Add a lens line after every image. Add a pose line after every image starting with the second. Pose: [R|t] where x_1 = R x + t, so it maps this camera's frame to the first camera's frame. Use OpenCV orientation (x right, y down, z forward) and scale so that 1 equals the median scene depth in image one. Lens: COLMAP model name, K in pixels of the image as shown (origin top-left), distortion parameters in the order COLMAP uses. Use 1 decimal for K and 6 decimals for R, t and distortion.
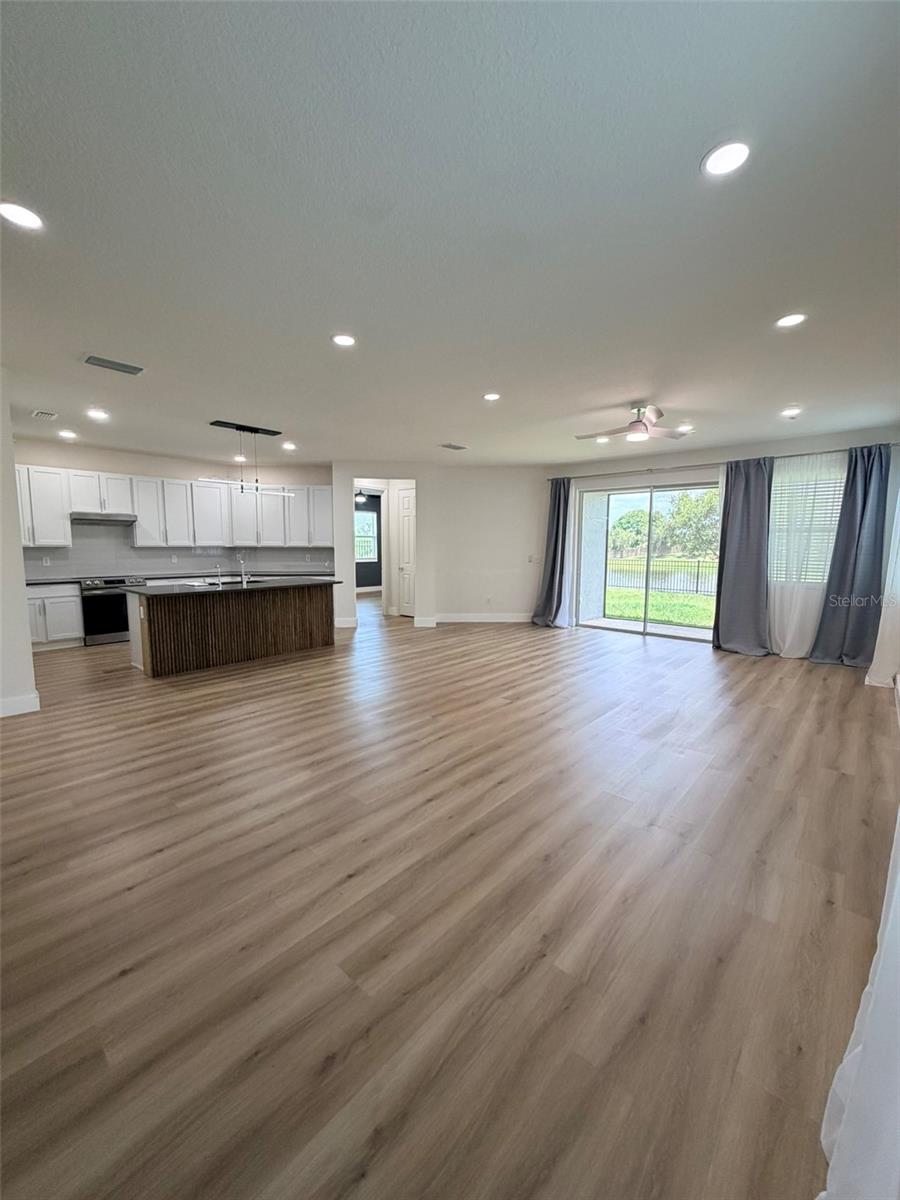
lens RADIAL K [[478.4, 0, 447.6], [0, 478.4, 601.2], [0, 0, 1]] dist [-0.001295, 0.000113]
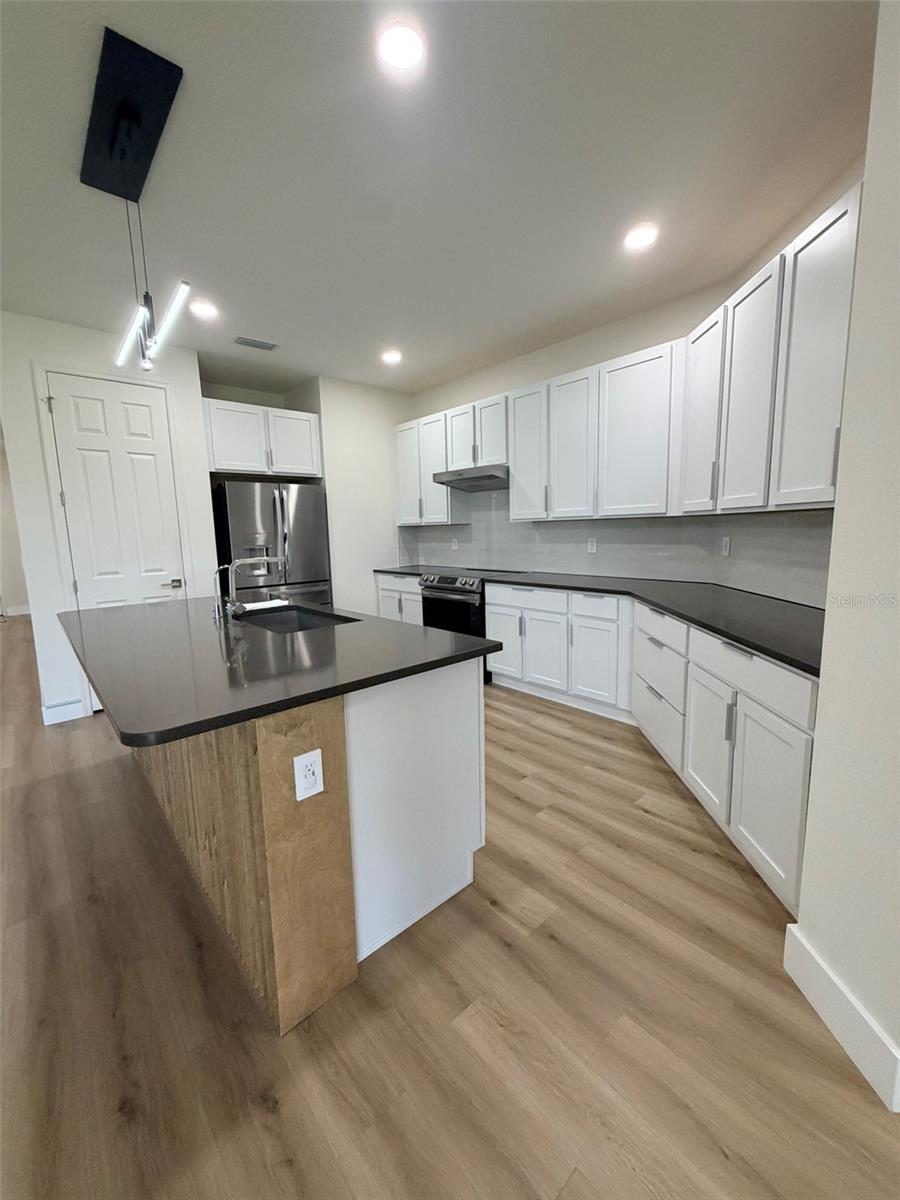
lens RADIAL K [[478.4, 0, 449.5], [0, 478.4, 596.4], [0, 0, 1]] dist [-0.001295, 0.000113]
pose [[-0.115616, 0.134376, -0.984163, -0.081482], [-0.100173, 0.984178, 0.146146, -0.105058], [0.988230, 0.115483, -0.100326, 1.018971]]
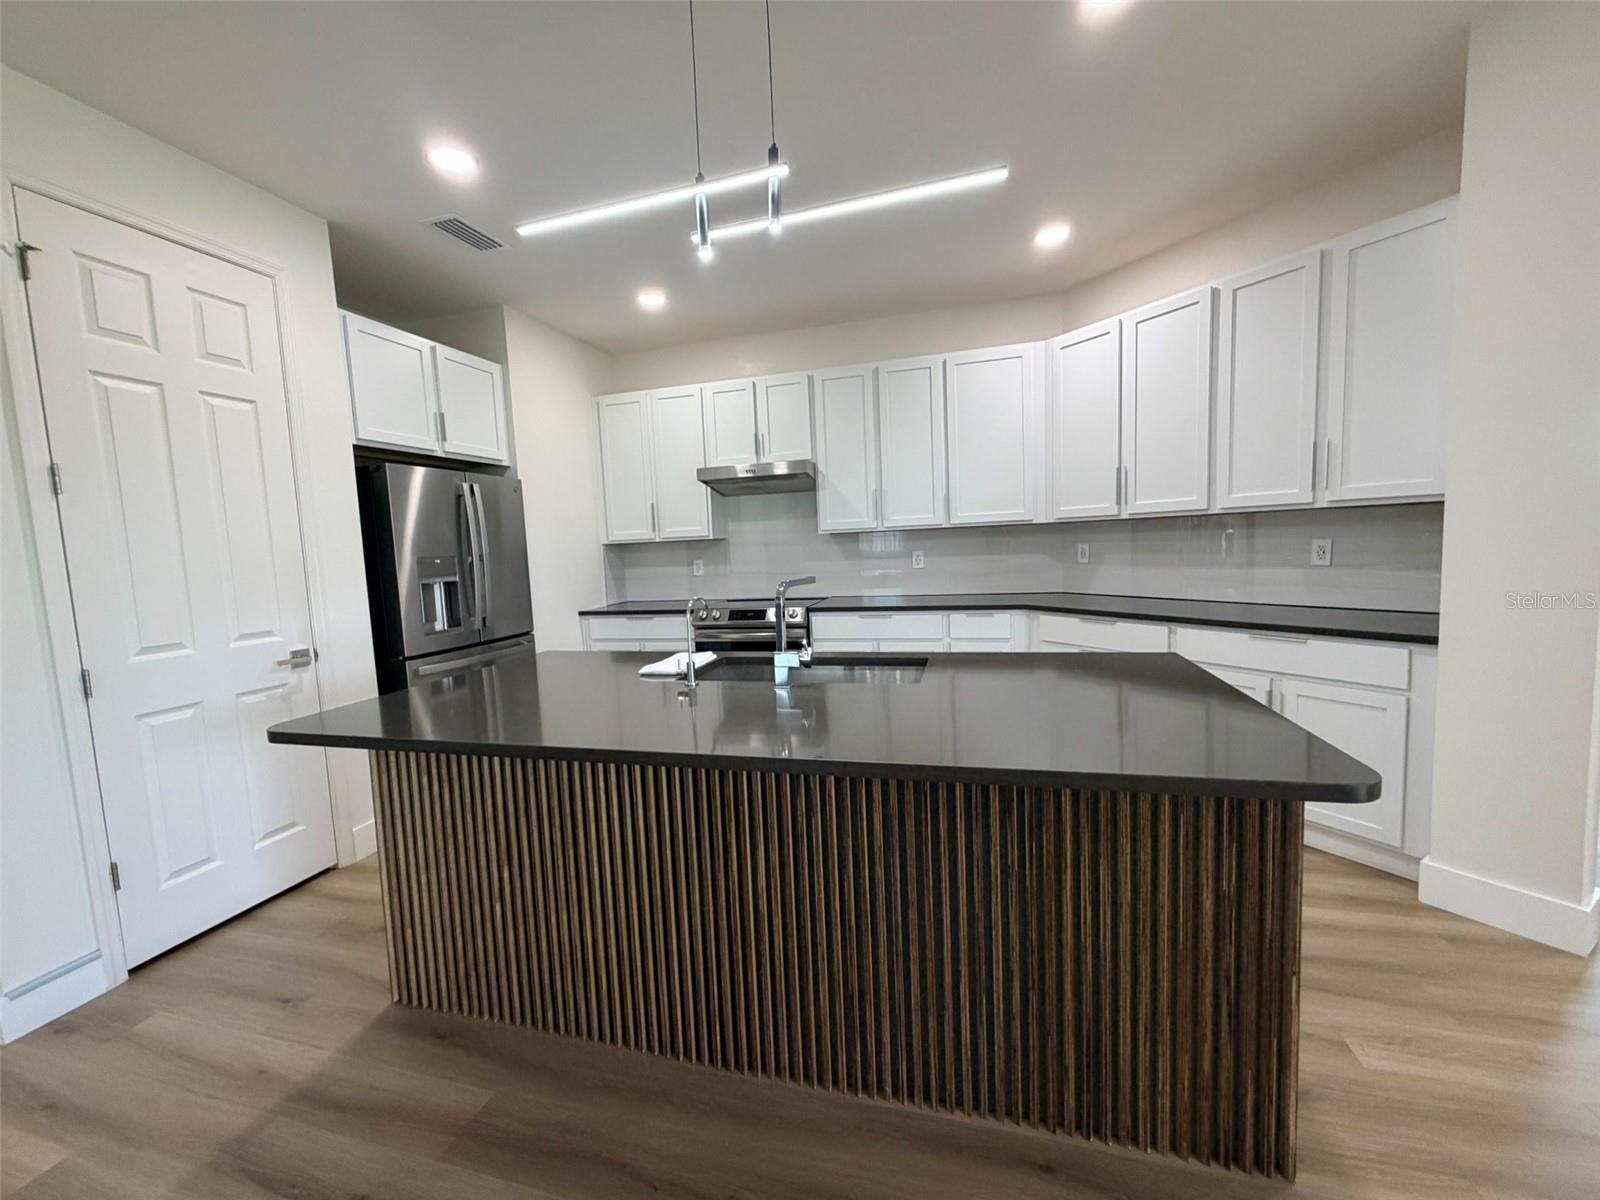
lens RADIAL K [[637.8, 0, 802.3], [0, 637.8, 596.6], [0, 0, 1]] dist [-0.001295, 0.000113]
pose [[0.433489, 0.049106, -0.899820, -0.134178], [-0.064270, 0.997656, 0.023483, -0.070387], [0.898864, 0.047651, 0.435629, 0.749915]]
